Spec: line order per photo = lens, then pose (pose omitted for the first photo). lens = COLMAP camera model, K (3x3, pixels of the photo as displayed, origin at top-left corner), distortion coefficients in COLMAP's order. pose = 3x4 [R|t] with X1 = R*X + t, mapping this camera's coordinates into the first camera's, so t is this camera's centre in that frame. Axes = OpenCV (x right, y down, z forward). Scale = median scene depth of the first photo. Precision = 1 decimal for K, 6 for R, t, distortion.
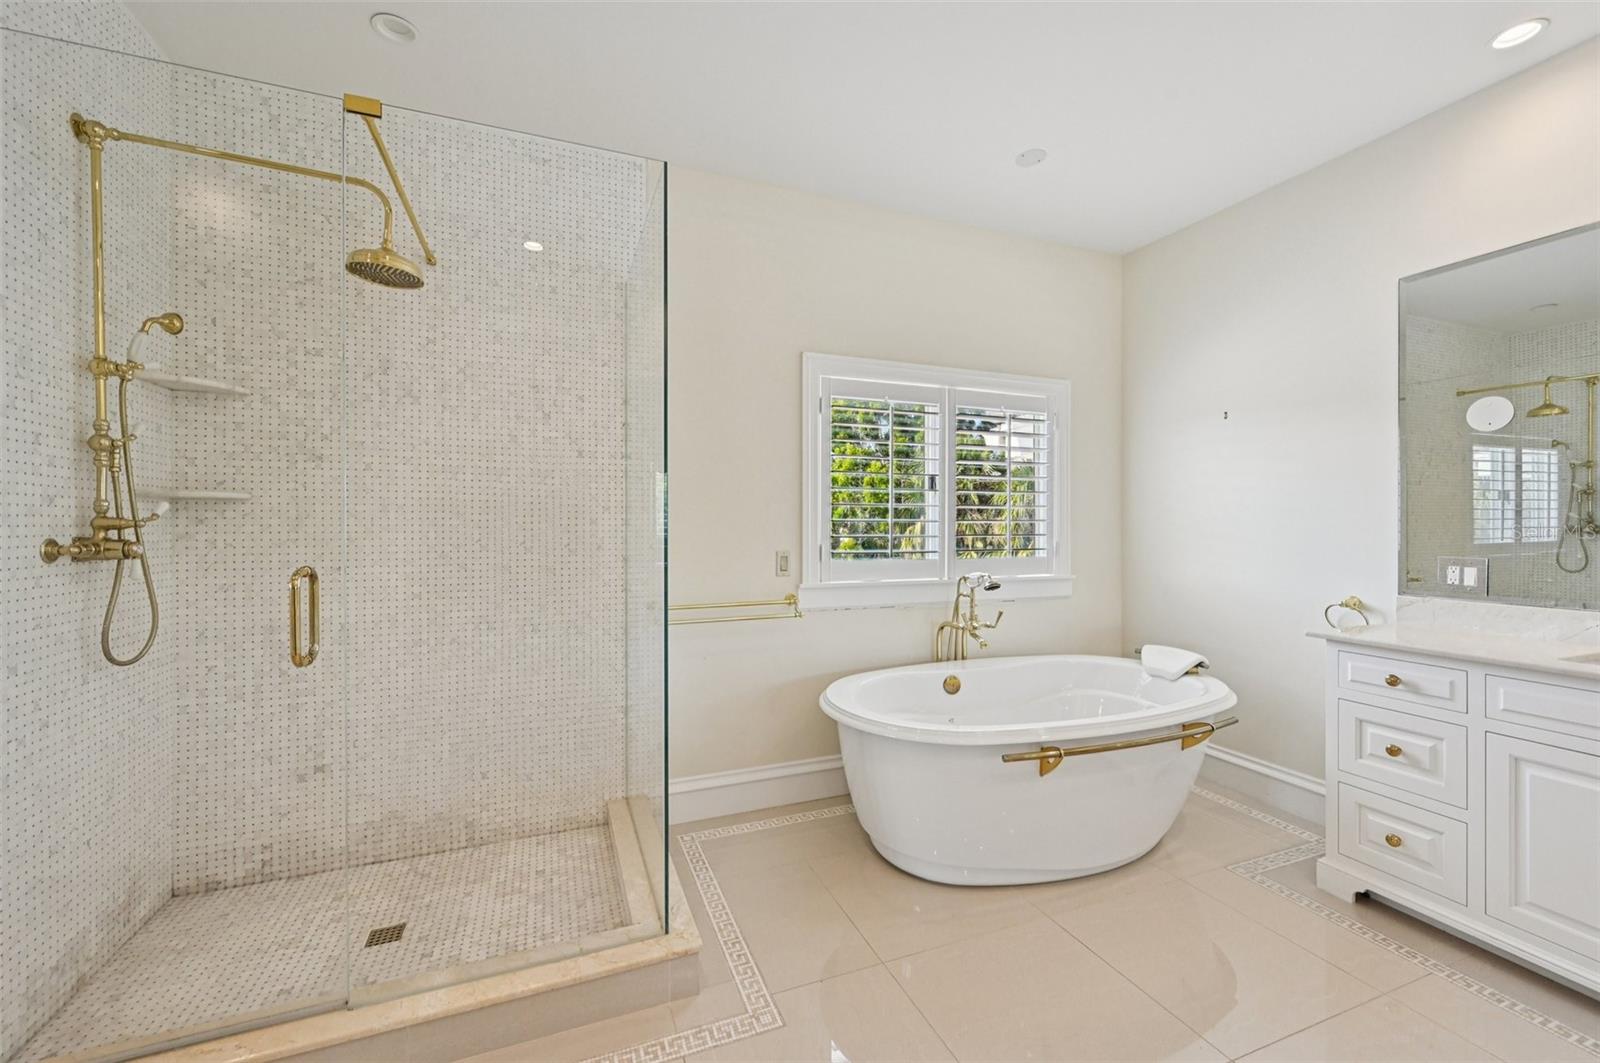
lens RADIAL K [[632.9, 0, 801.9], [0, 632.9, 521.2], [0, 0, 1]] dist [-0.000931, -0.000076]
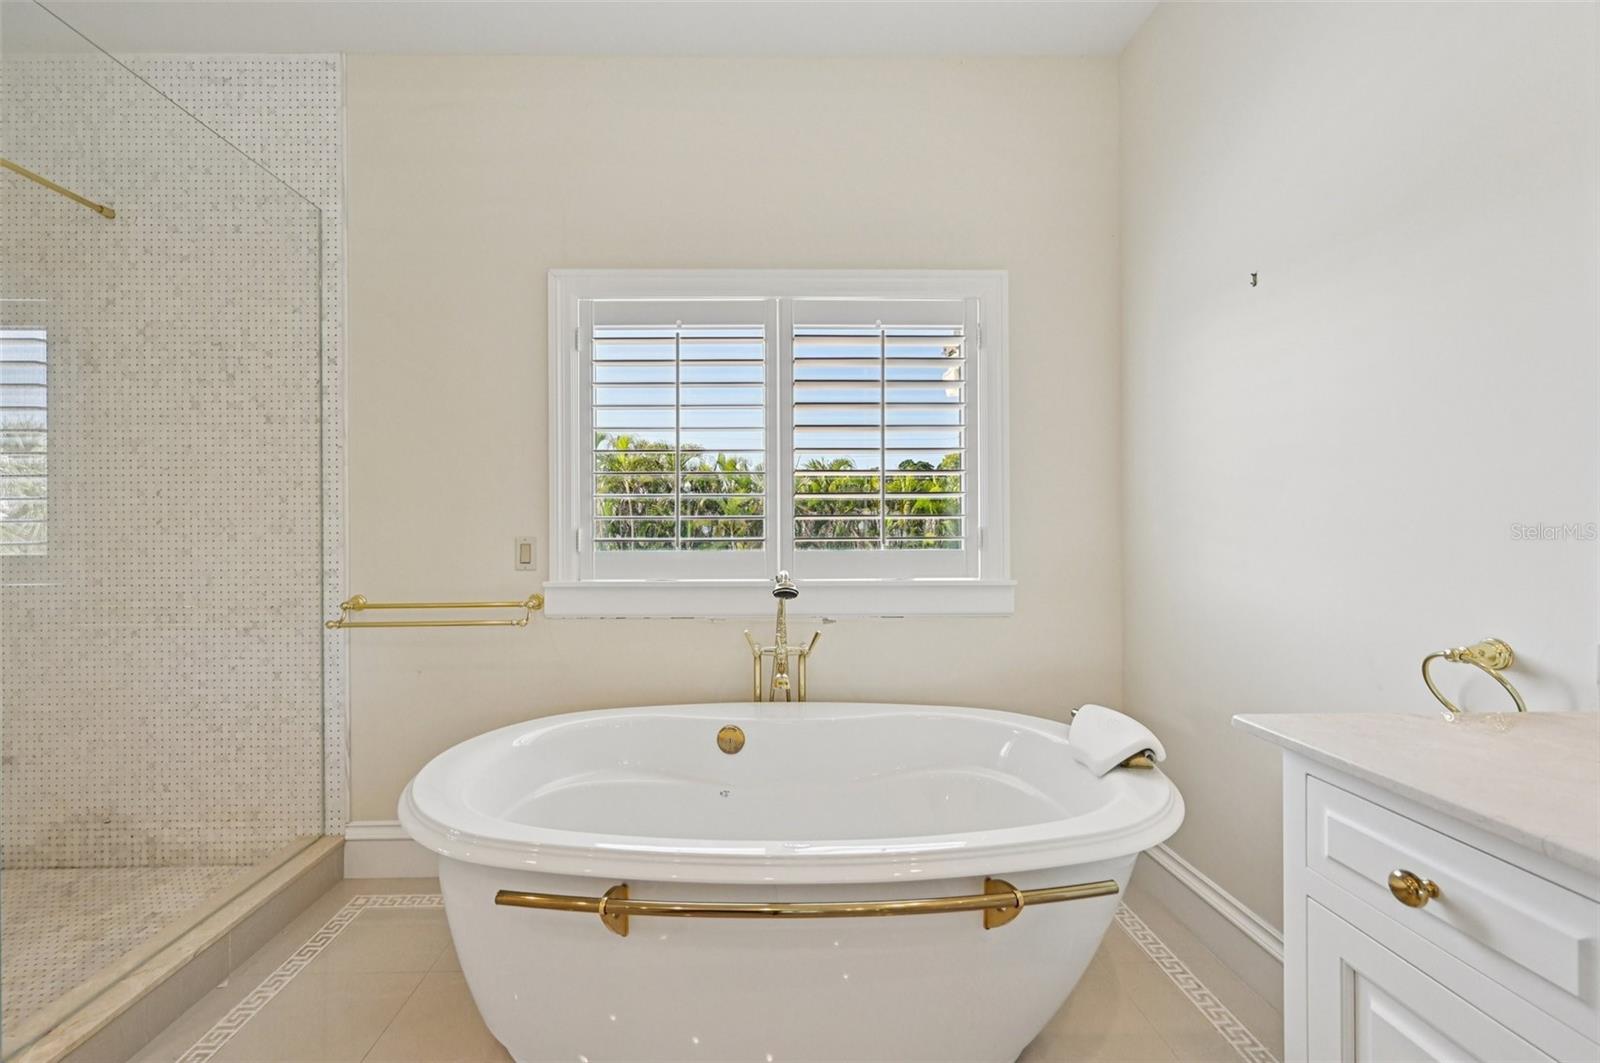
lens RADIAL K [[632.9, 0, 804.0], [0, 632.9, 526.5], [0, 0, 1]] dist [-0.000931, -0.000076]
pose [[0.936850, -0.007781, -0.349645, 0.643995], [0.007447, 0.999970, -0.002302, 0.045832], [0.349652, -0.000447, 0.936880, 0.484528]]
